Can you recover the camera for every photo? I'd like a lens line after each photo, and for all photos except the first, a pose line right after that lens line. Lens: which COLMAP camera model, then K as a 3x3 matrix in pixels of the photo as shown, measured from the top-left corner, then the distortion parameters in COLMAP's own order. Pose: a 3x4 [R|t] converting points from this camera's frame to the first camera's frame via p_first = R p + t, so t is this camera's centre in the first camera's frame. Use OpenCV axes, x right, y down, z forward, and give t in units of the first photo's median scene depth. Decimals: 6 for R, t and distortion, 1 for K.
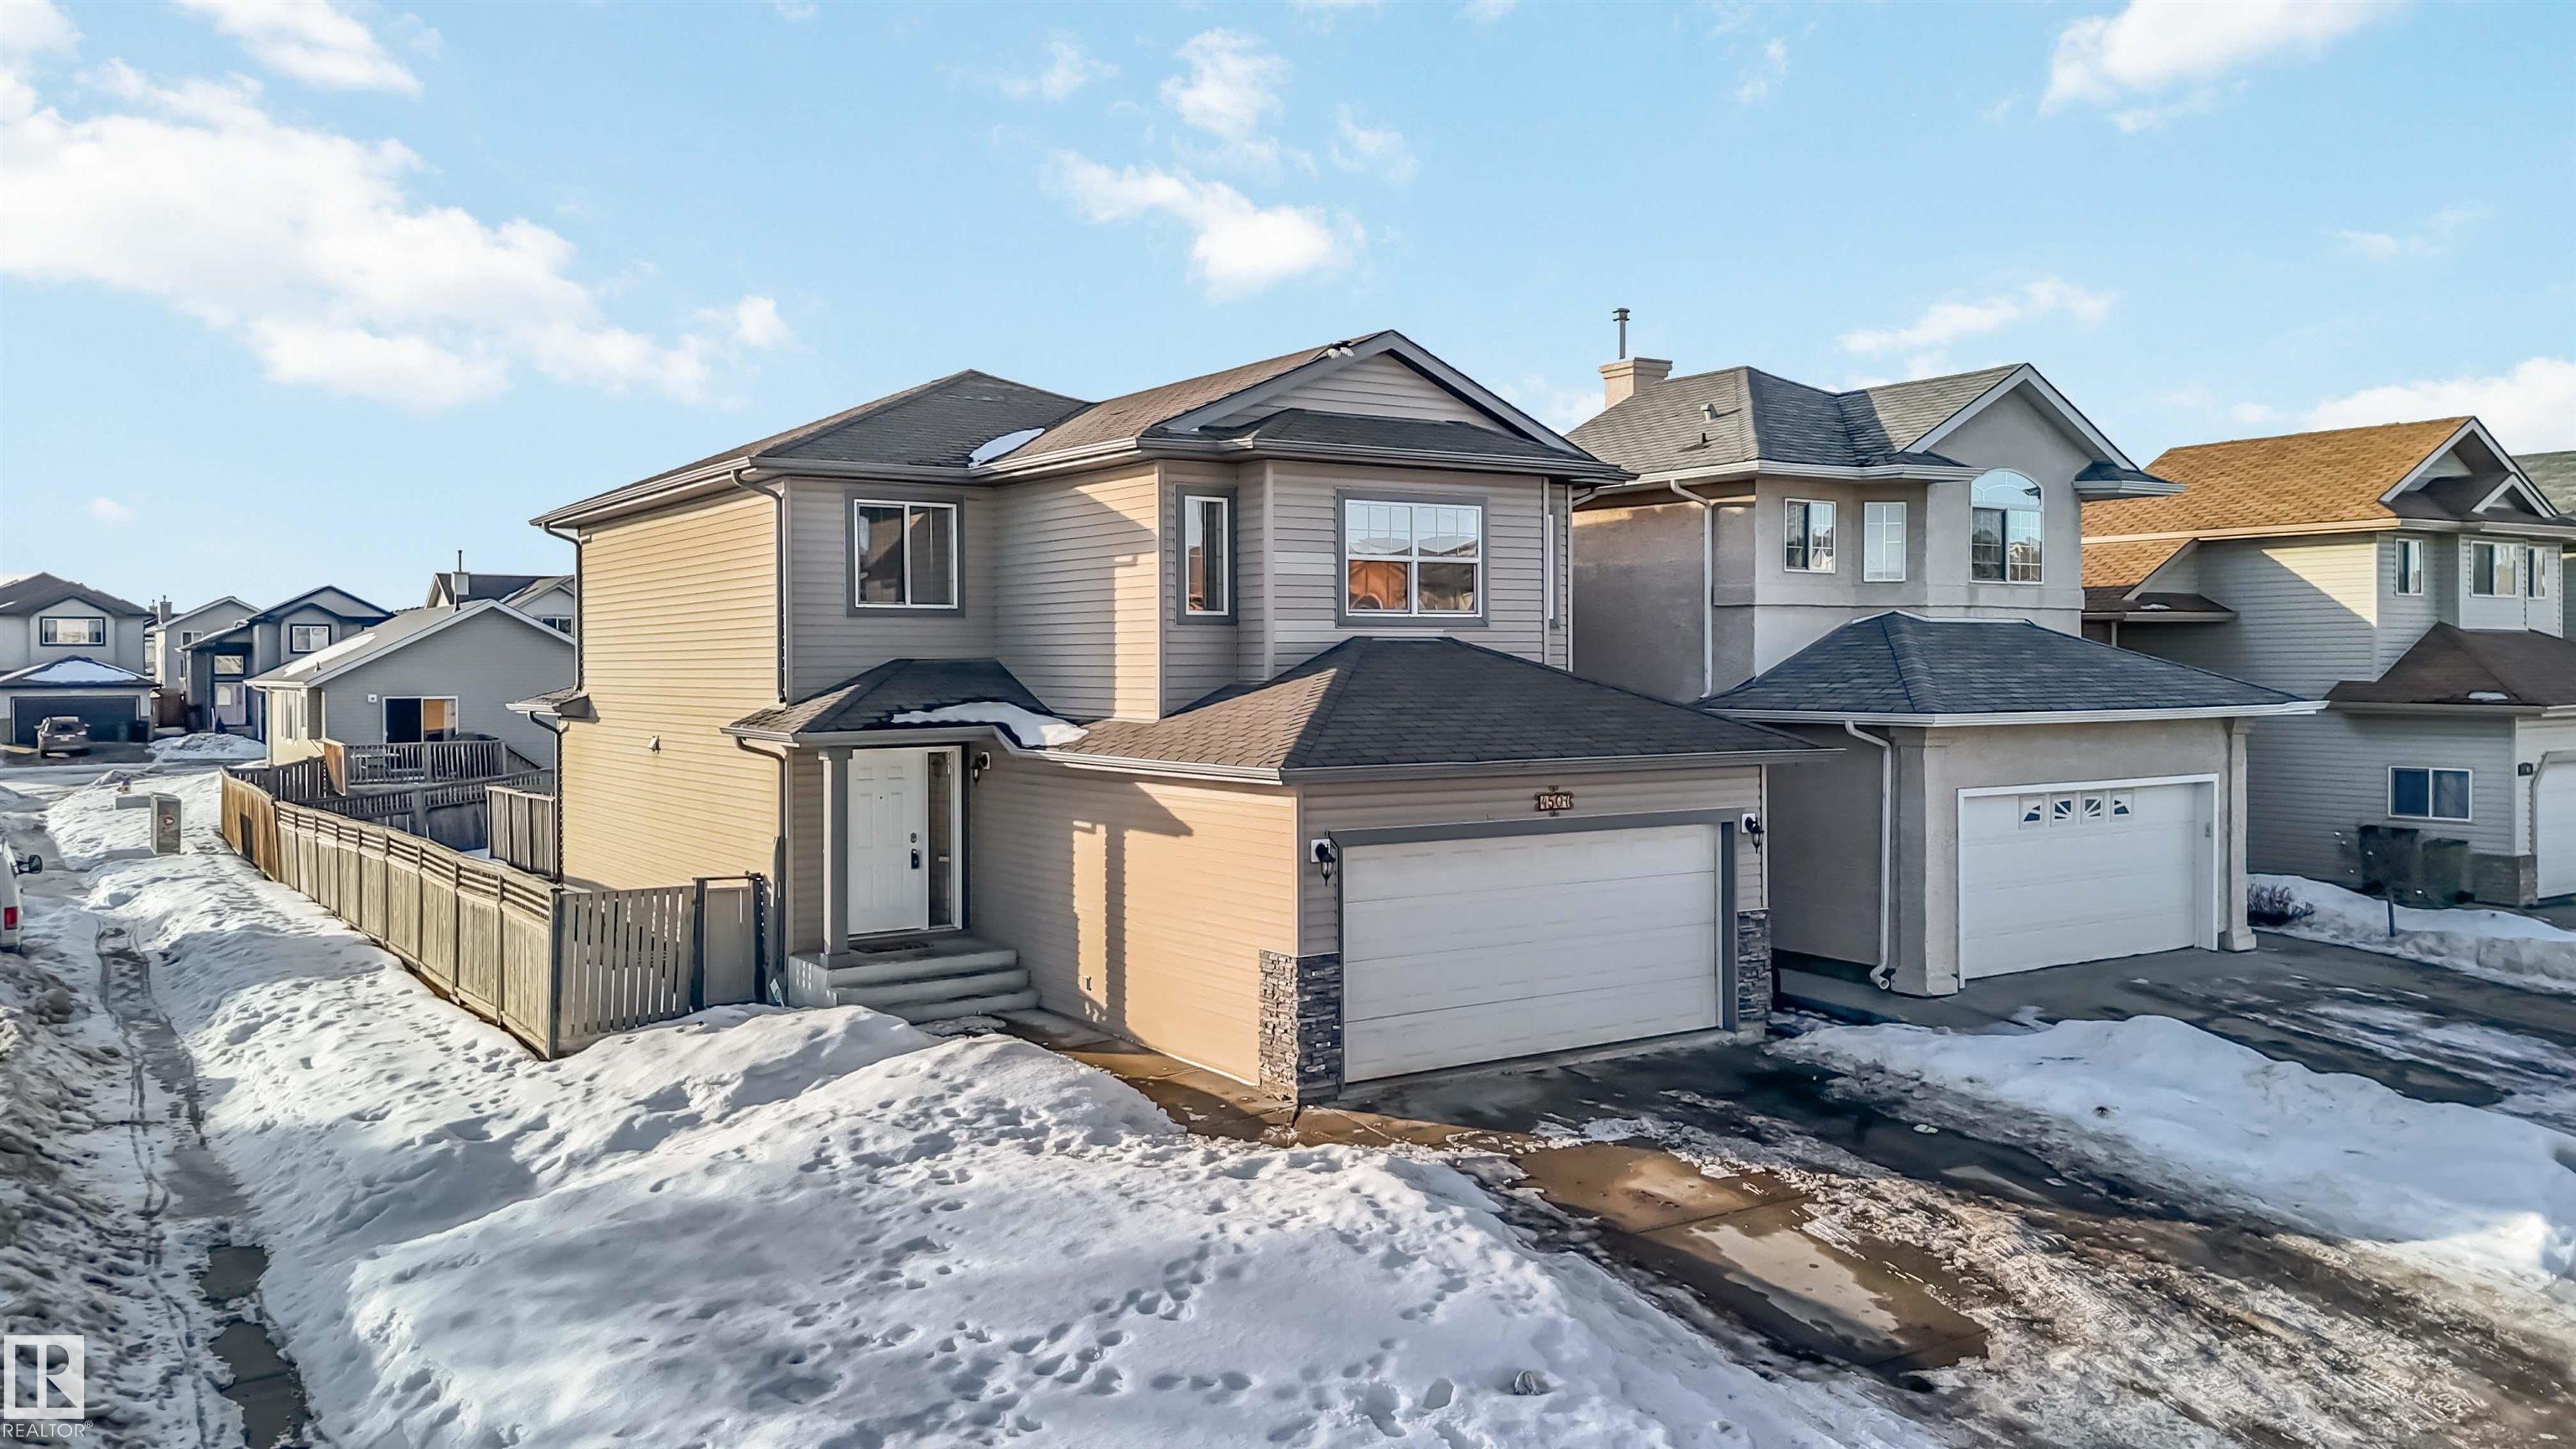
lens RADIAL K [[1886.4, 0, 1295.8], [0, 1886.4, 667.6], [0, 0, 1]] dist [0.087222, -0.096821]
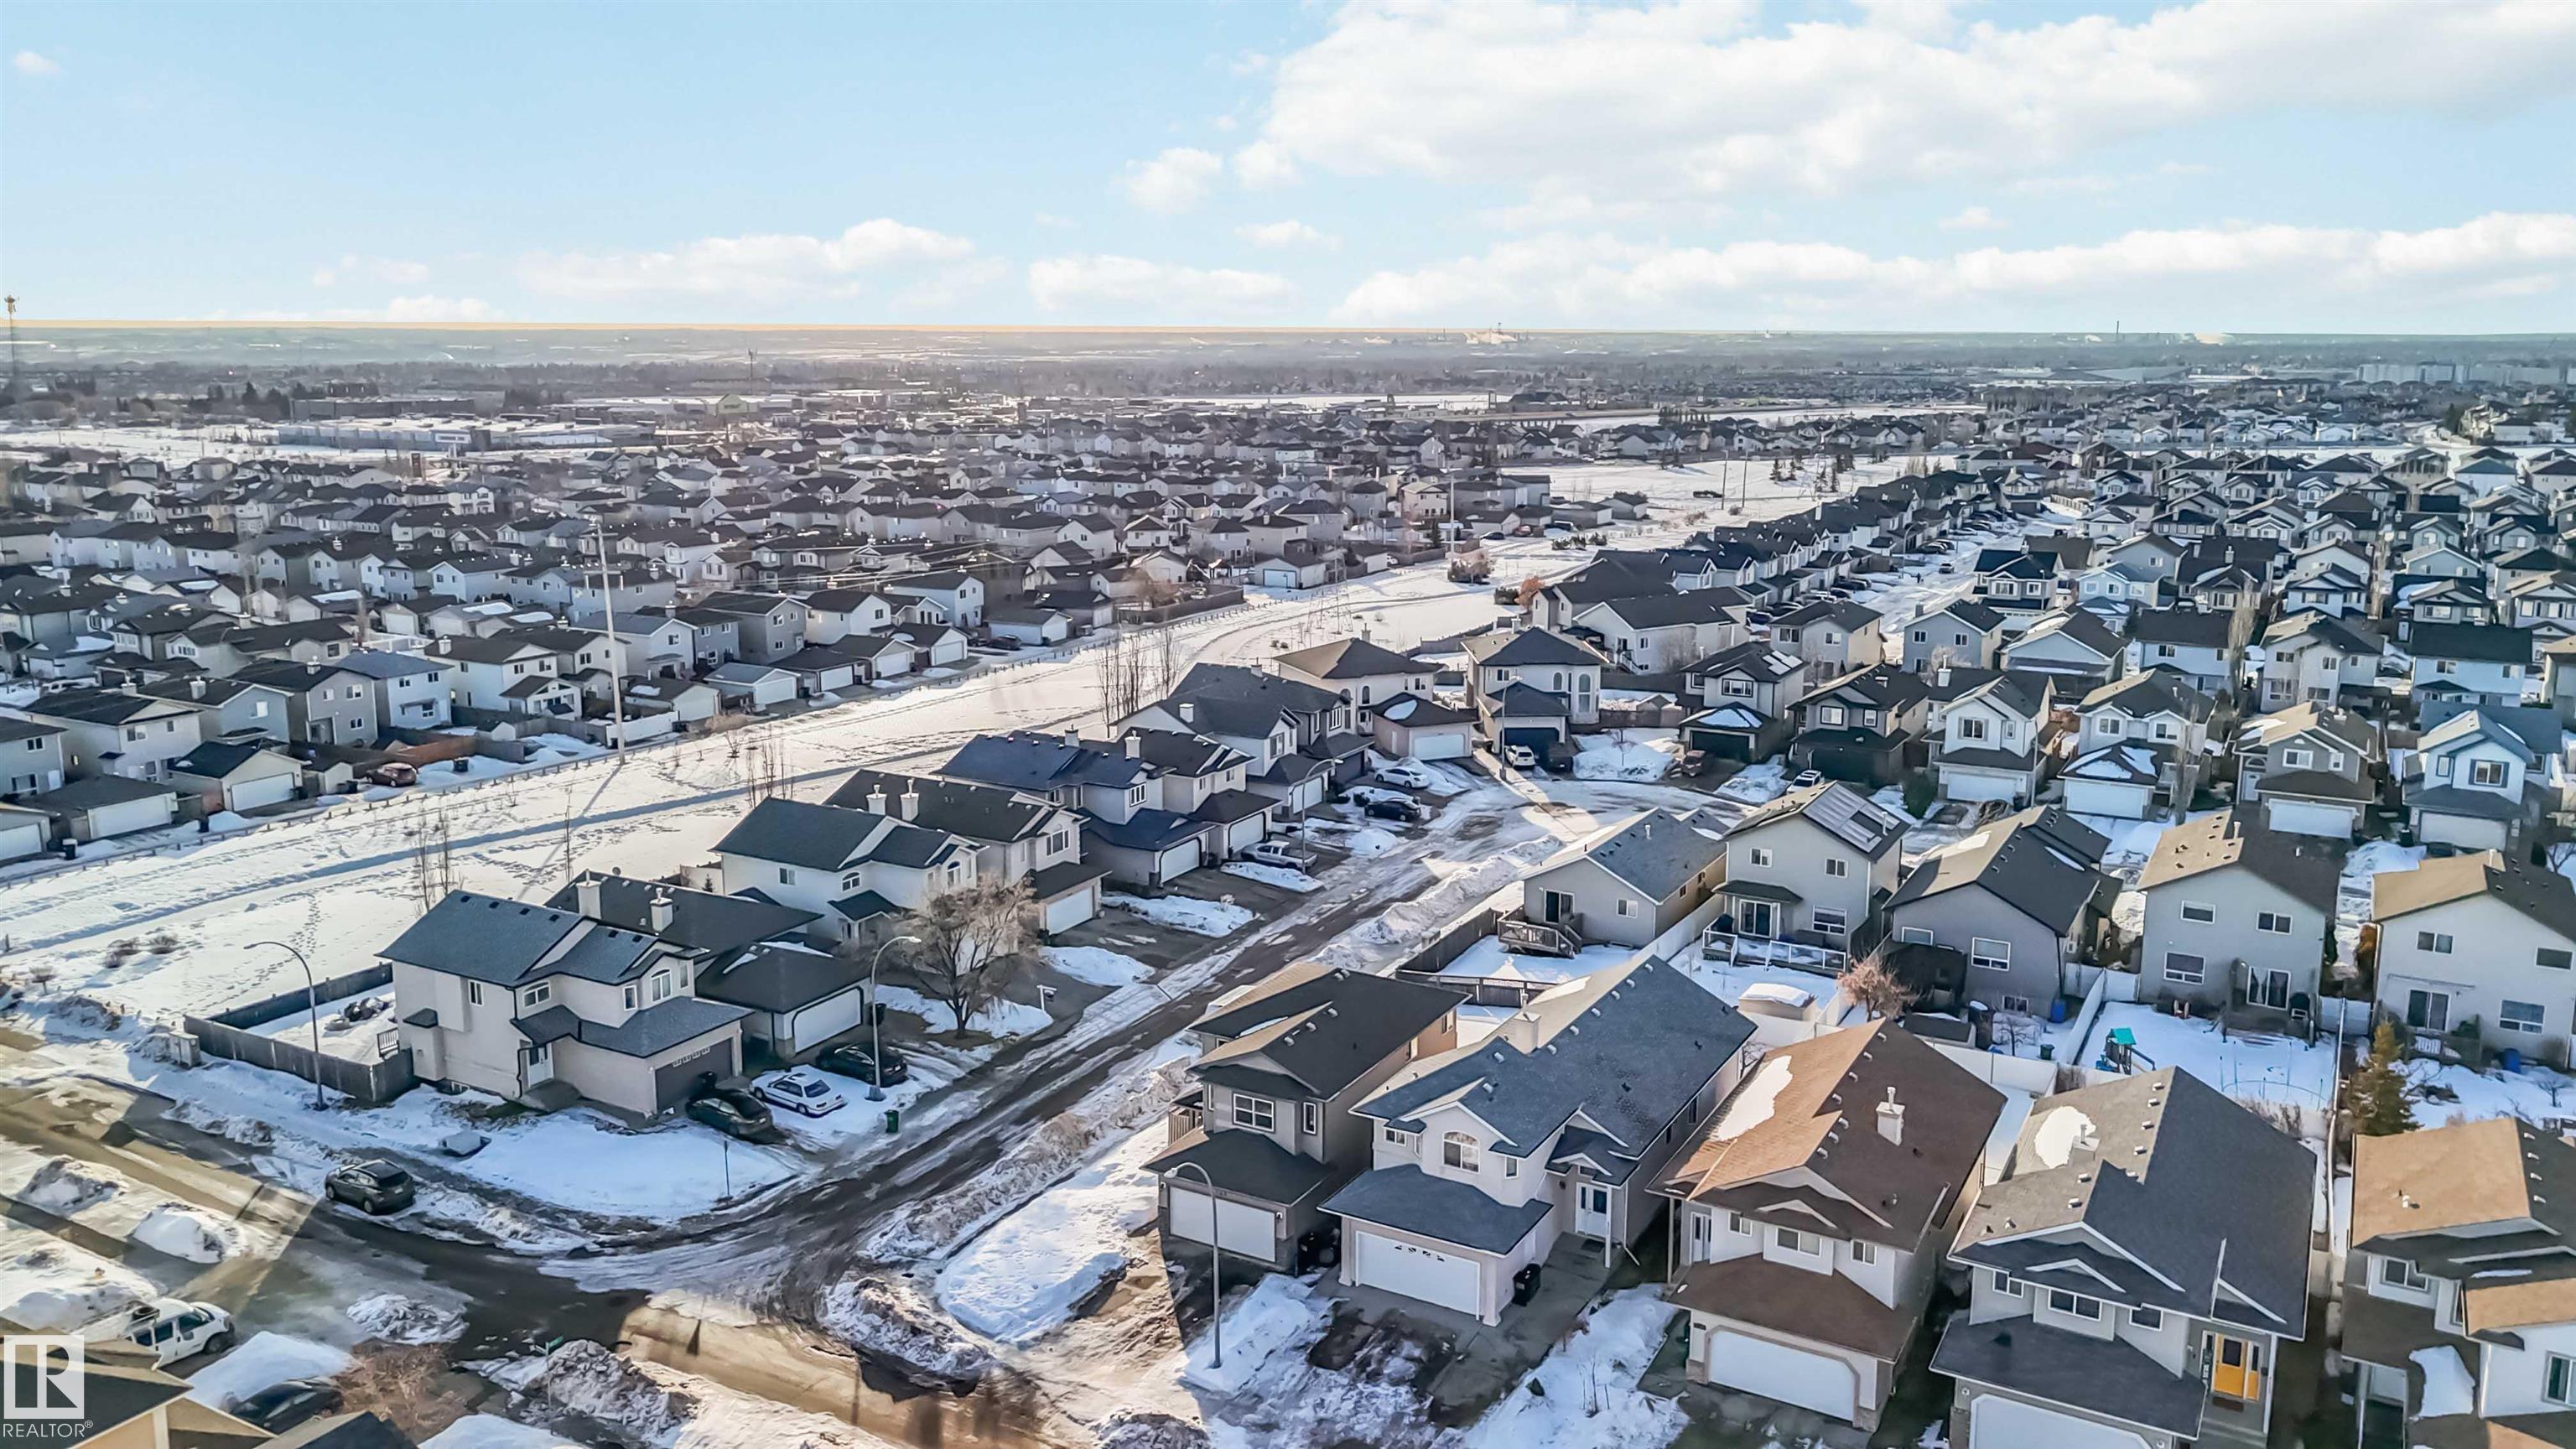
lens RADIAL K [[1880.9, 0, 1300.1], [0, 1880.9, 678.6], [0, 0, 1]] dist [0.090209, -0.084769]
pose [[0.447758, 0.161782, -0.879397, 3.966736], [-0.002642, 0.983731, 0.179631, -1.918613], [0.894151, -0.078107, 0.440901, -0.622526]]
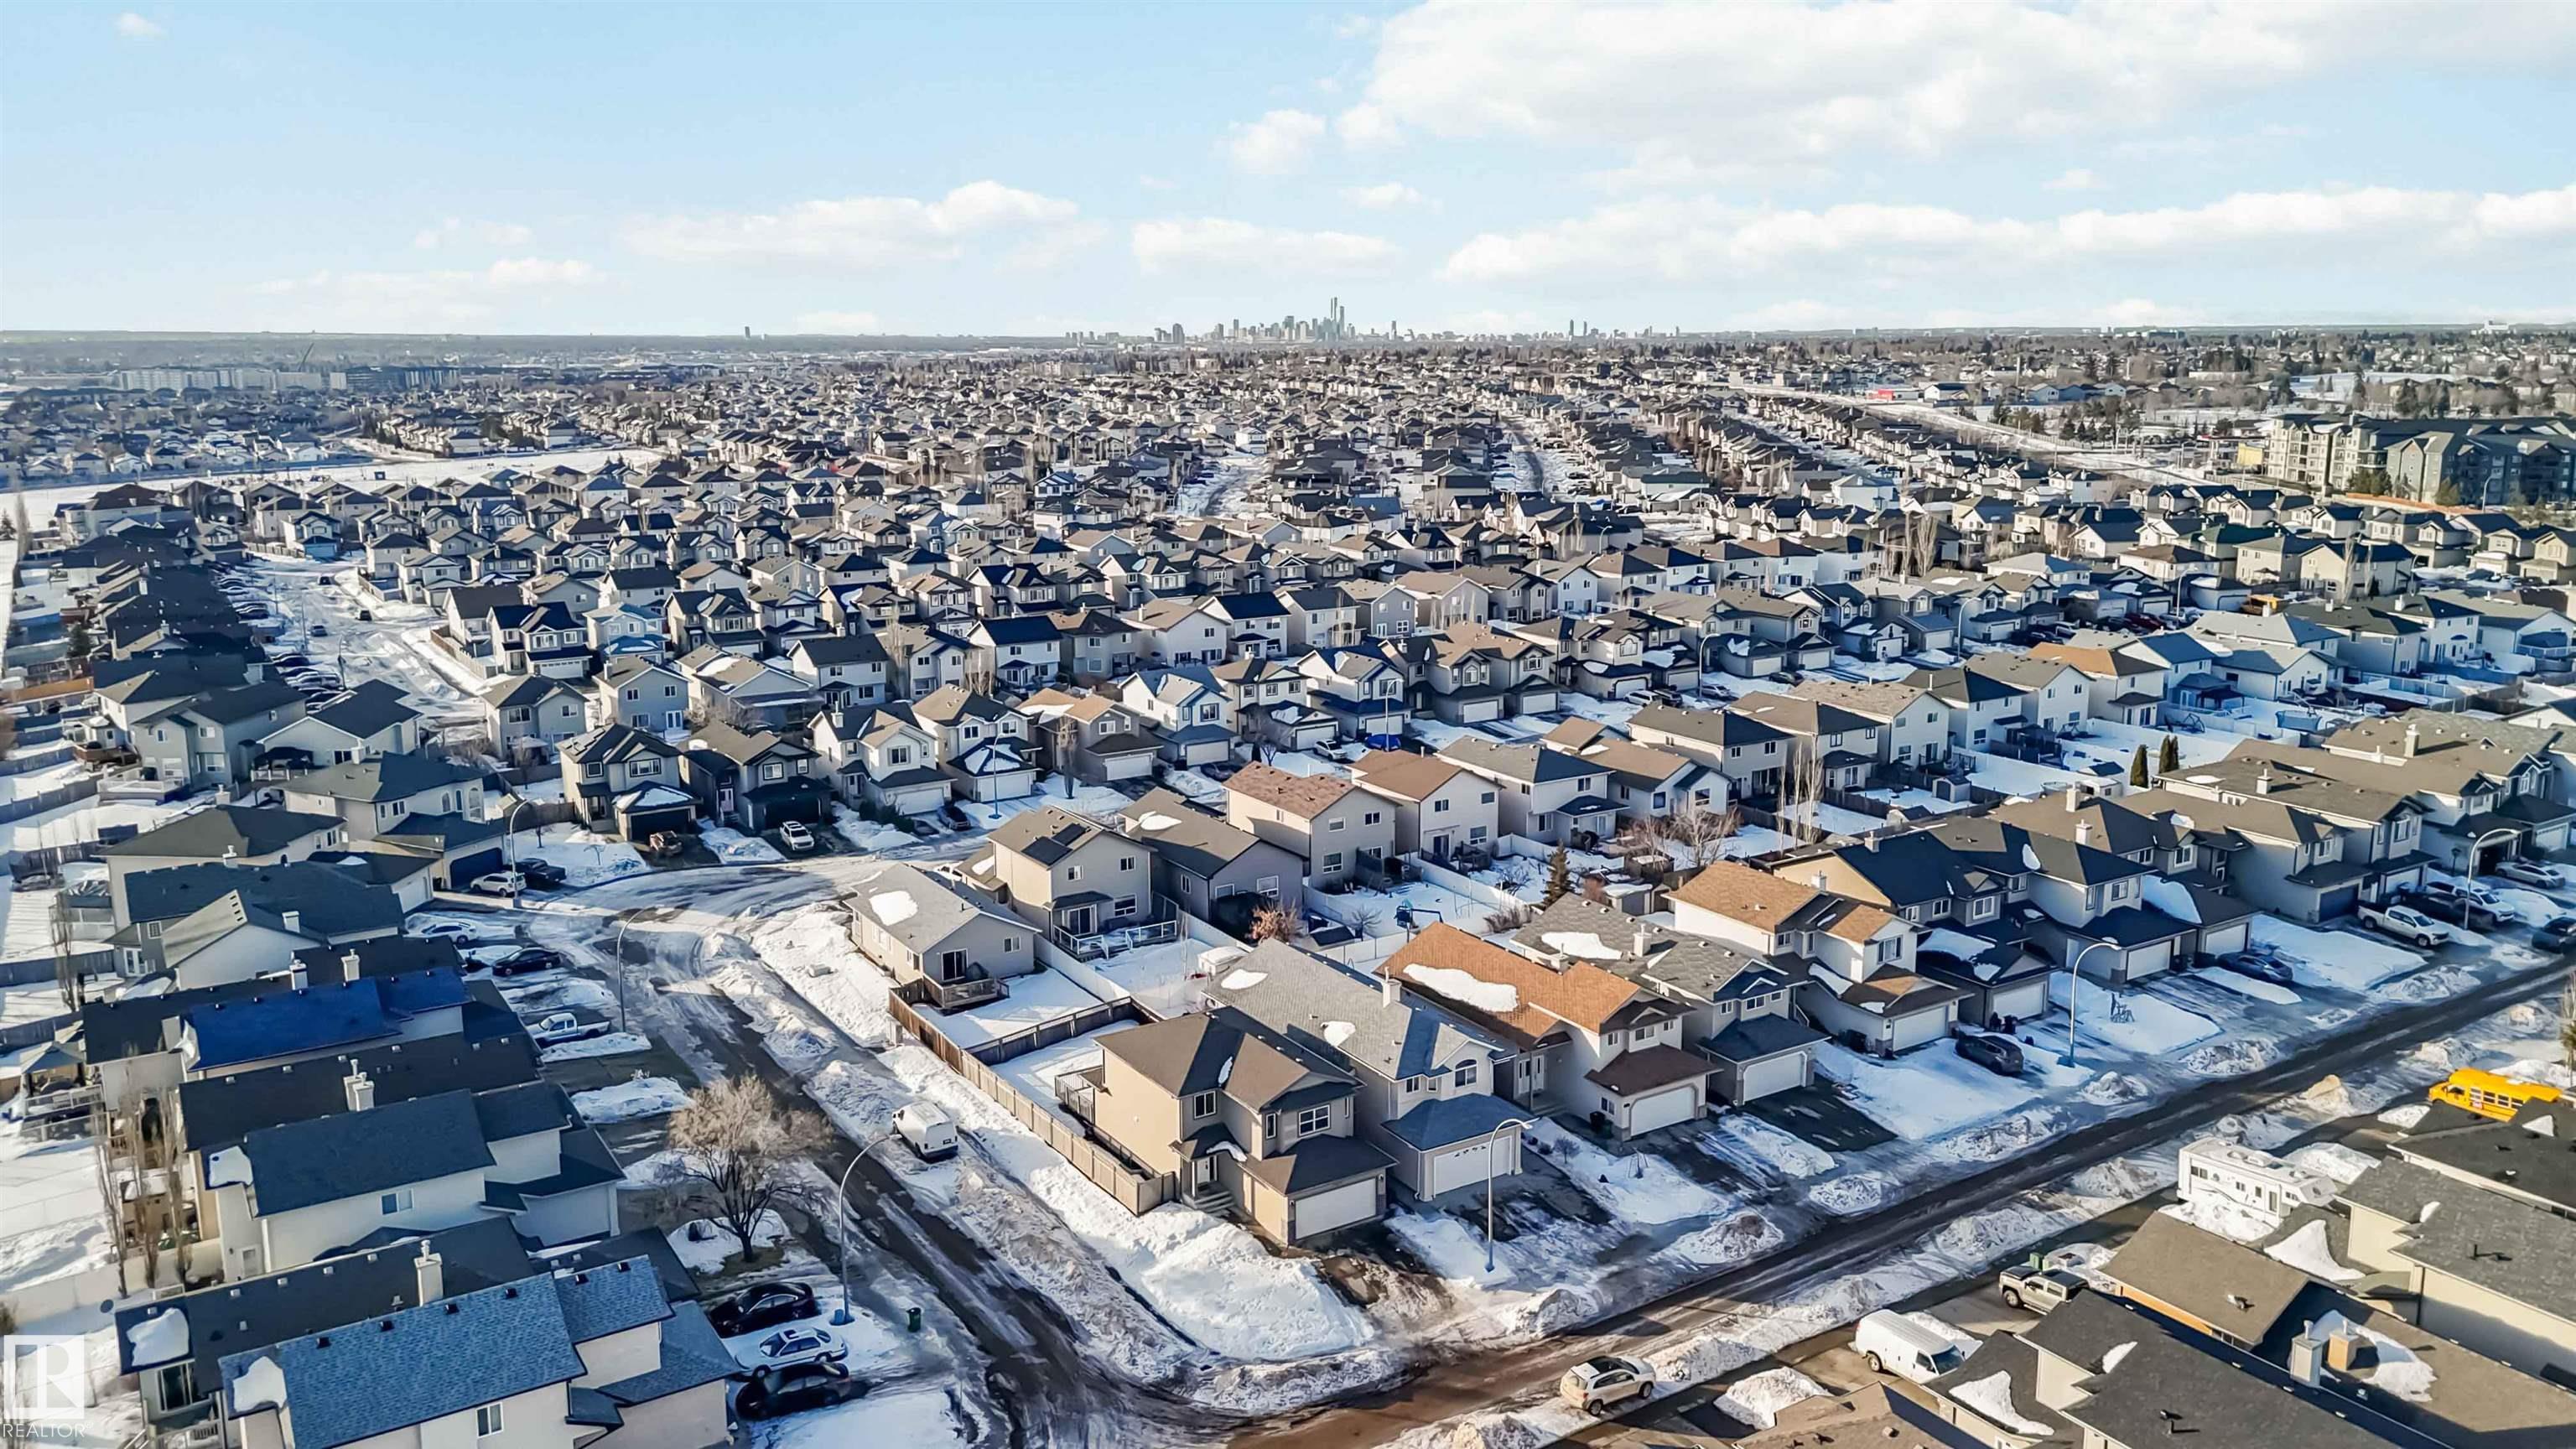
lens RADIAL K [[1886.4, 0, 1295.8], [0, 1886.4, 667.6], [0, 0, 1]] dist [0.087222, -0.096821]
pose [[0.999596, 0.003685, -0.028183, 0.178170], [0.001272, 0.984769, 0.173863, -2.445131], [0.028394, -0.173829, 0.984366, -4.270587]]
